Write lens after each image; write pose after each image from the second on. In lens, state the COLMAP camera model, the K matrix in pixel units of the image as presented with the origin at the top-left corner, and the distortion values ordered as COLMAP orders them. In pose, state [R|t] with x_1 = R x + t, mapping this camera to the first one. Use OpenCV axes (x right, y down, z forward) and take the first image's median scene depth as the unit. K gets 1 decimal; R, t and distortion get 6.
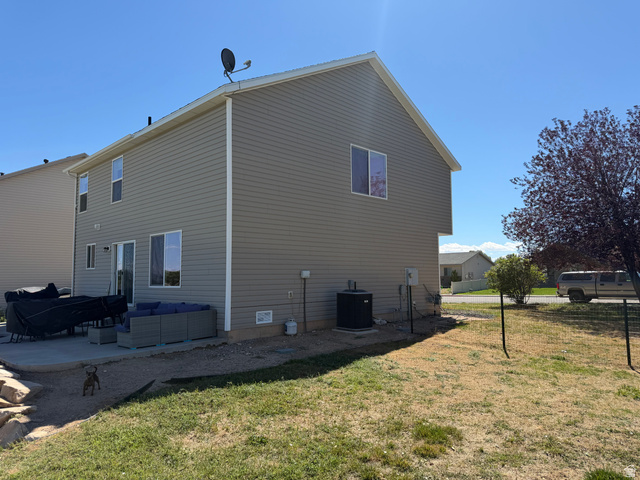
lens RADIAL K [[446.1, 0, 320.0], [0, 446.1, 240.0], [0, 0, 1]] dist [0.005064, 0.005125]
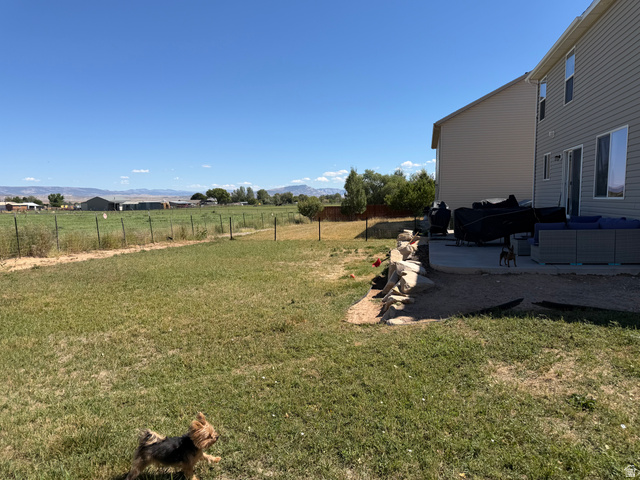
lens RADIAL K [[444.8, 0, 320.0], [0, 444.8, 240.0], [0, 0, 1]] dist [0.080805, -0.112748]
pose [[0.531515, 0.085405, -0.842732, 0.158326], [0.075682, 0.986137, 0.147671, 0.035283], [0.843661, -0.142269, 0.517683, 0.210874]]
